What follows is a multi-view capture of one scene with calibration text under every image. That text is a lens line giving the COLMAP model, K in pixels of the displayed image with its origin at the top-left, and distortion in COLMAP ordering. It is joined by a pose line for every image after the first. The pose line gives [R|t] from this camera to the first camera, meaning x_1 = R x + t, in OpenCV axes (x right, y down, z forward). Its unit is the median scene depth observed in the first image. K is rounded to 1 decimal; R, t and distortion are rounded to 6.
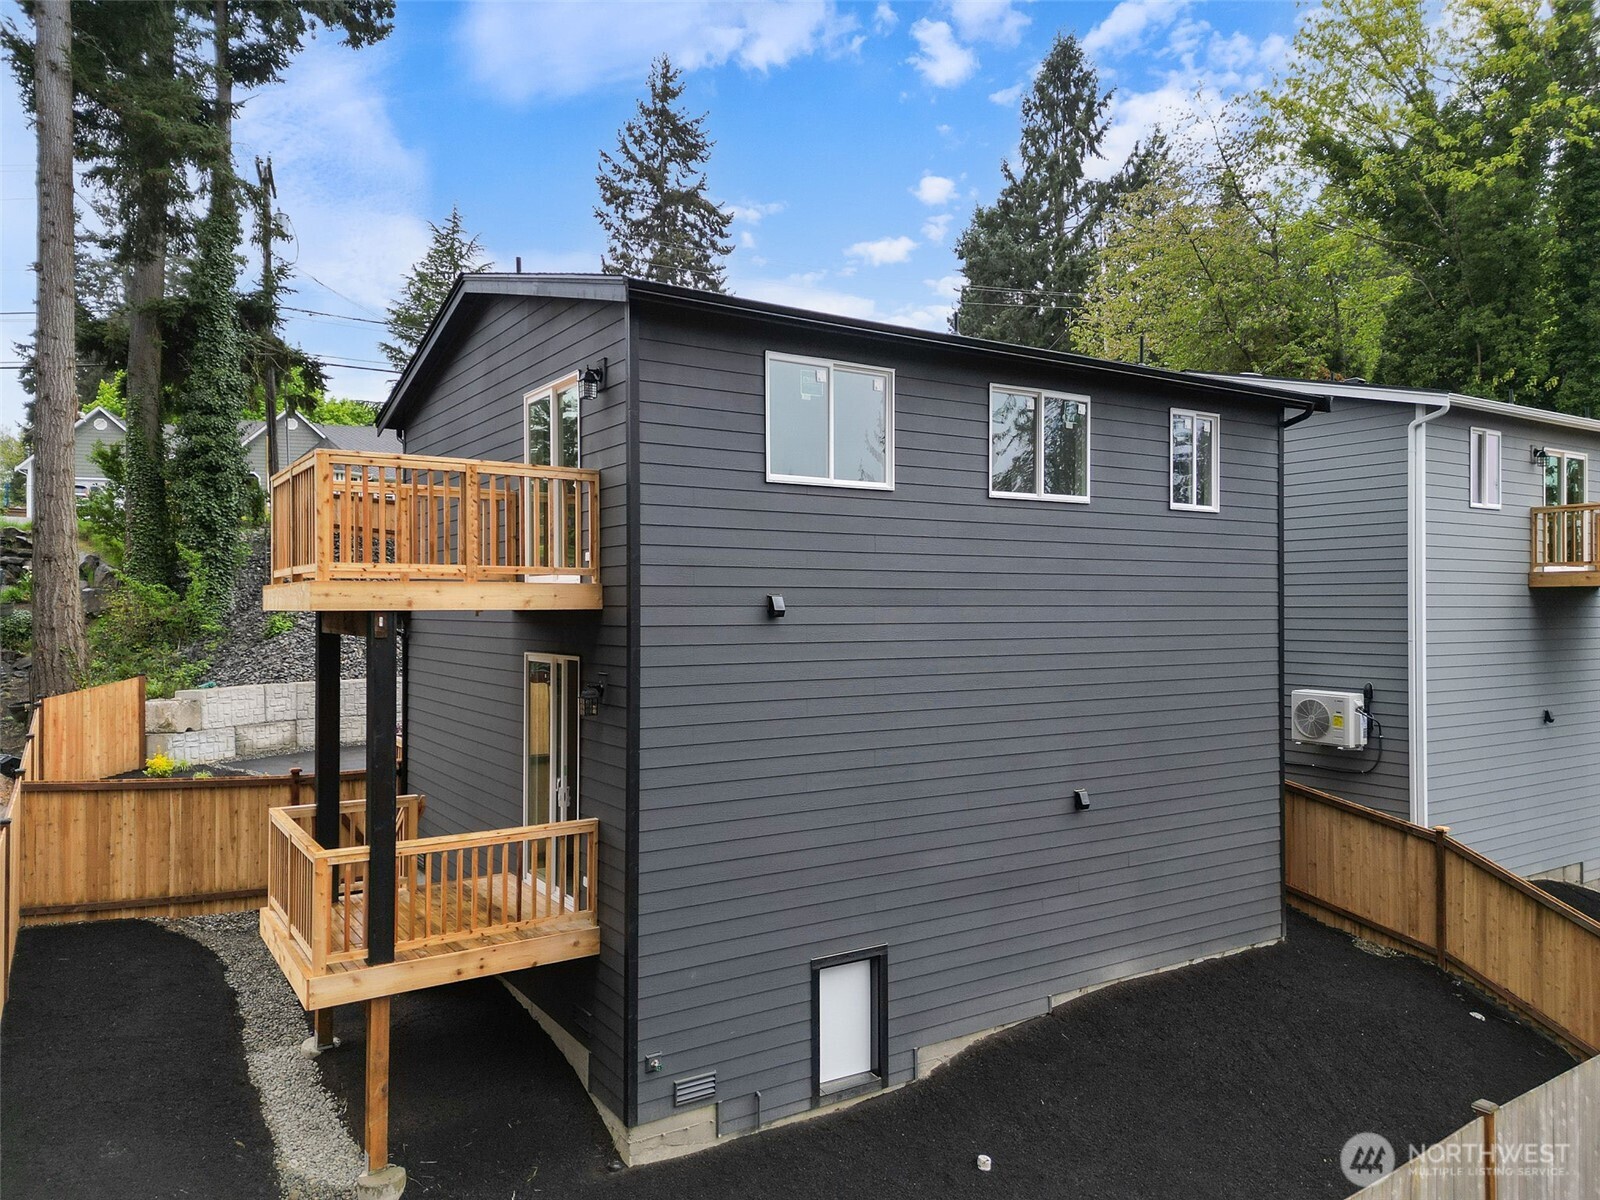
lens RADIAL K [[1116.0, 0, 800.0], [0, 1116.0, 600.0], [0, 0, 1]] dist [0.046068, -0.000706]
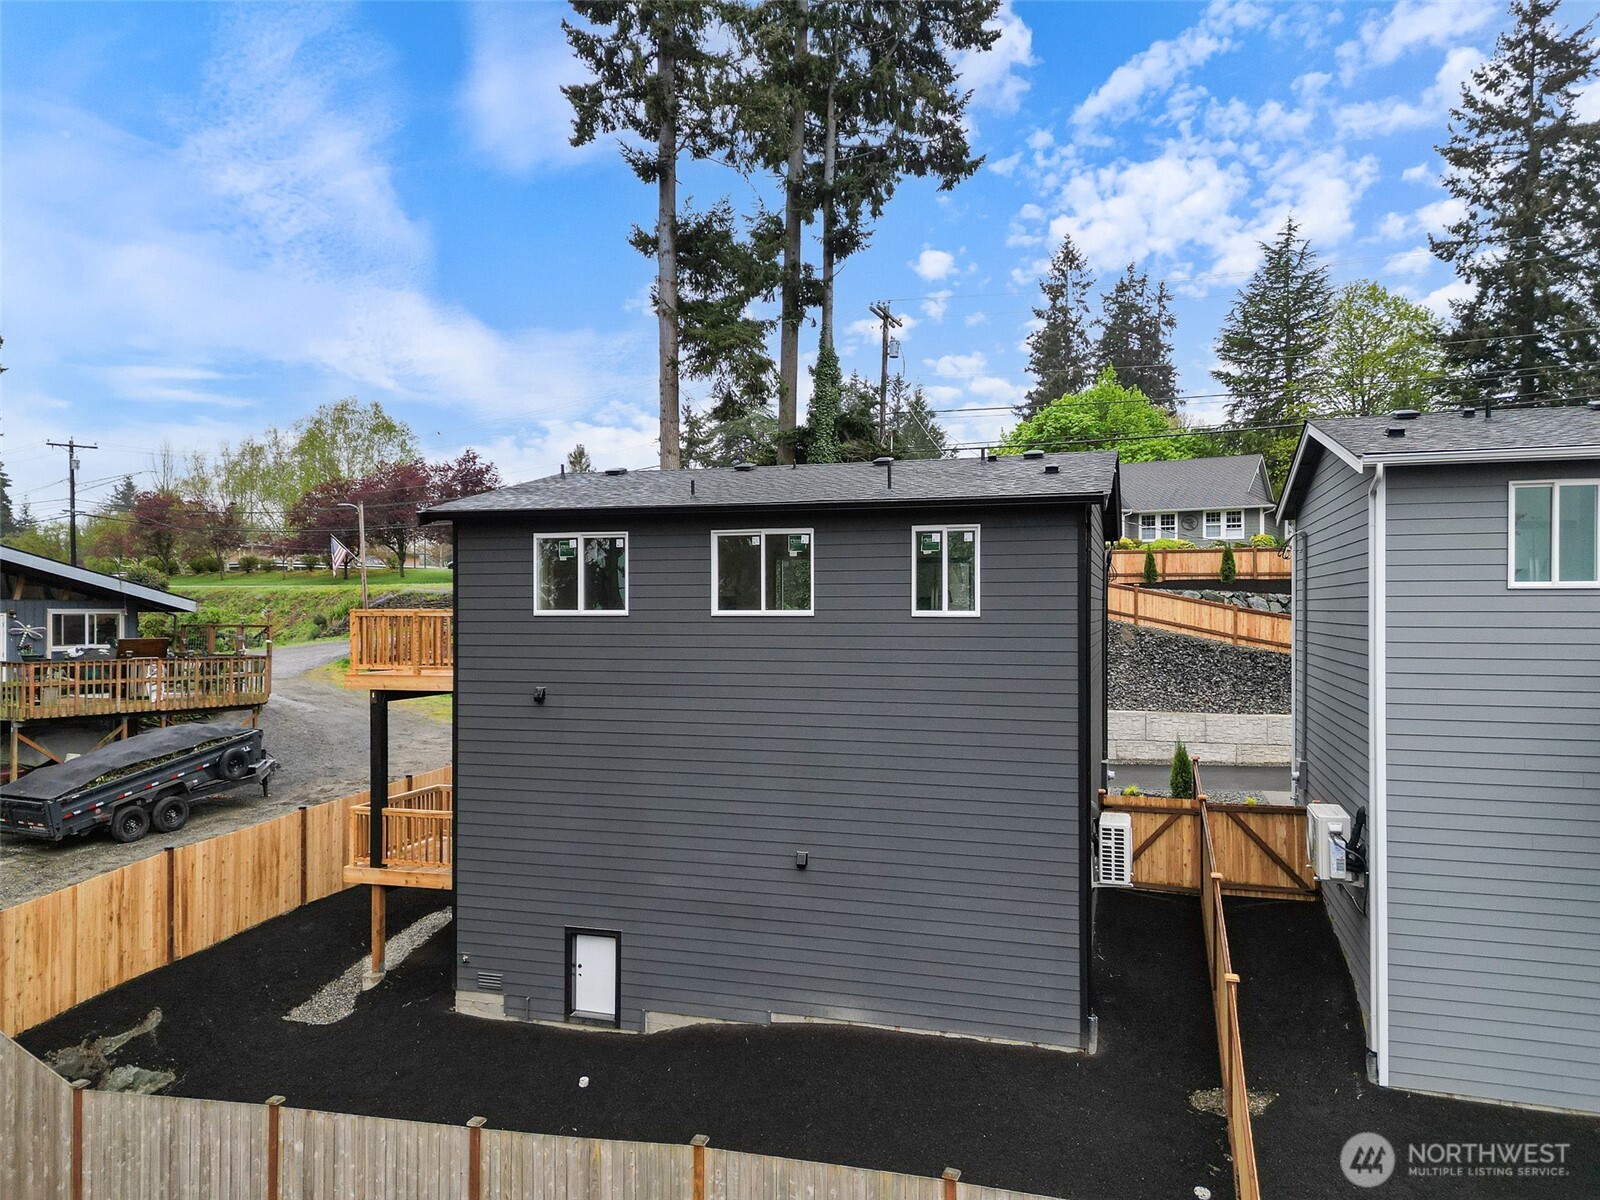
lens RADIAL K [[1141.3, 0, 800.0], [0, 1141.3, 600.0], [0, 0, 1]] dist [0.038801, 0.000574]
pose [[0.646023, -0.002887, -0.763312, 1.191196], [0.000793, 0.999995, -0.003111, -0.100203], [0.763317, 0.001405, 0.646022, 0.195020]]
